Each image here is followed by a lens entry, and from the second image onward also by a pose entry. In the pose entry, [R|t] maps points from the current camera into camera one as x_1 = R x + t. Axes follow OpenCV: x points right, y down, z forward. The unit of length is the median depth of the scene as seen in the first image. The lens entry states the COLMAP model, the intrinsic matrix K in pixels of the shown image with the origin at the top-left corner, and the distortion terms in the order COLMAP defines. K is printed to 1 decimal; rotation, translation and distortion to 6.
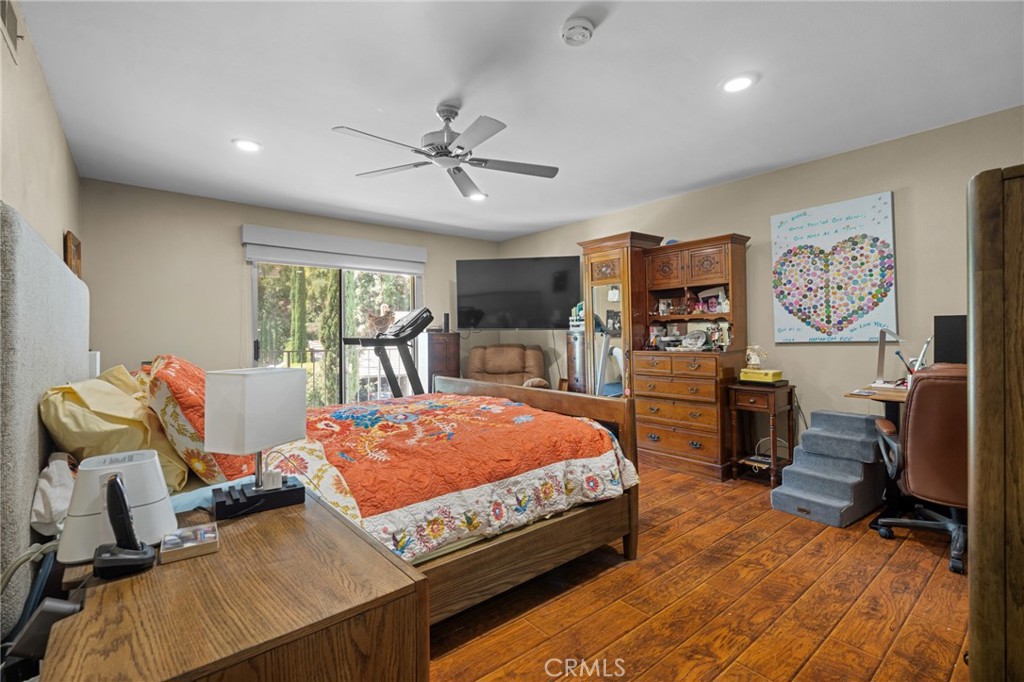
lens RADIAL K [[463.1, 0, 512.0], [0, 463.1, 341.0], [0, 0, 1]] dist [0.000104, 0.000396]
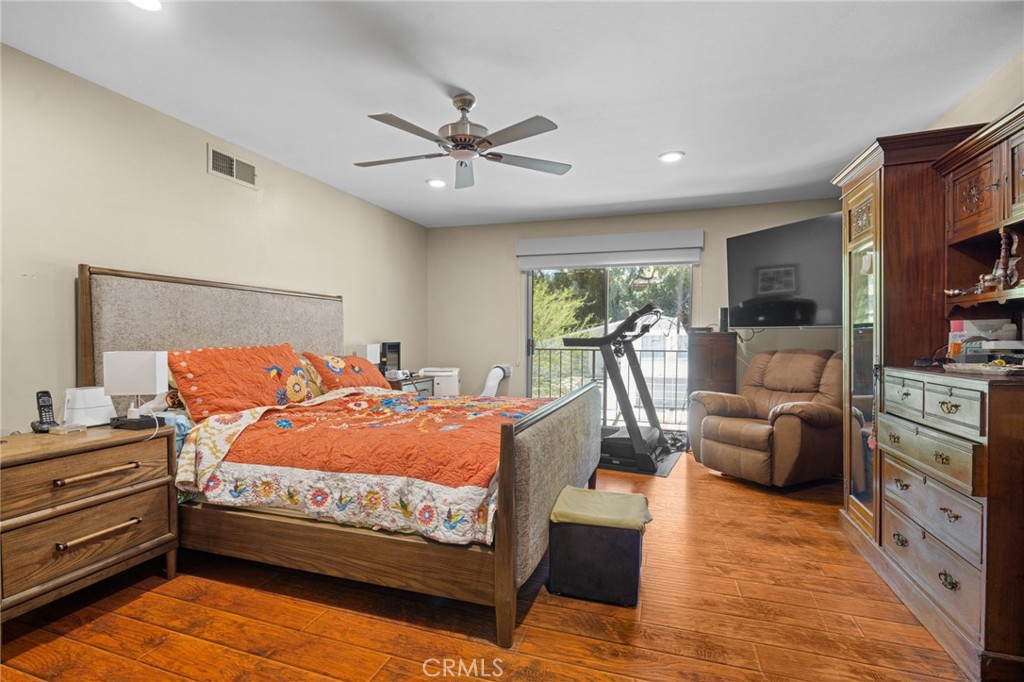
lens RADIAL K [[486.1, 0, 508.7], [0, 486.1, 348.2], [0, 0, 1]] dist [-0.002314, 0.000046]
pose [[0.523267, 0.029482, -0.851659, 0.576453], [-0.015884, 0.999565, 0.024843, -0.007888], [0.852021, 0.000528, 0.523507, 0.393175]]
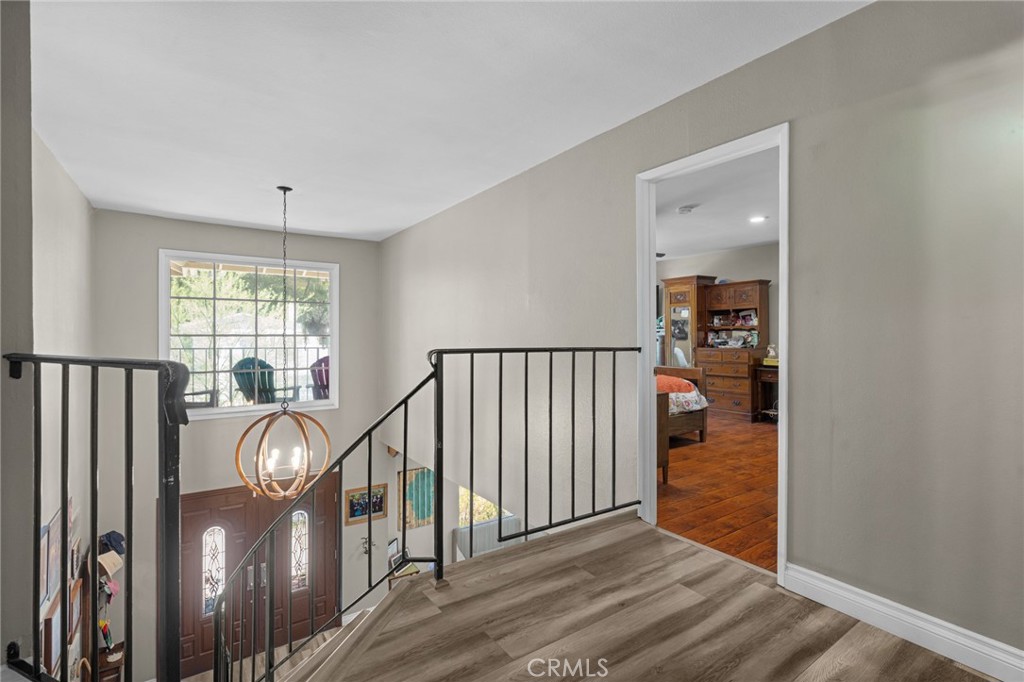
lens RADIAL K [[463.1, 0, 512.0], [0, 463.1, 341.0], [0, 0, 1]] dist [0.000104, 0.000396]
pose [[0.996550, 0.011406, -0.082209, -0.286334], [-0.011703, 0.999927, -0.003132, 0.011850], [0.082168, 0.004083, 0.996610, -0.761580]]
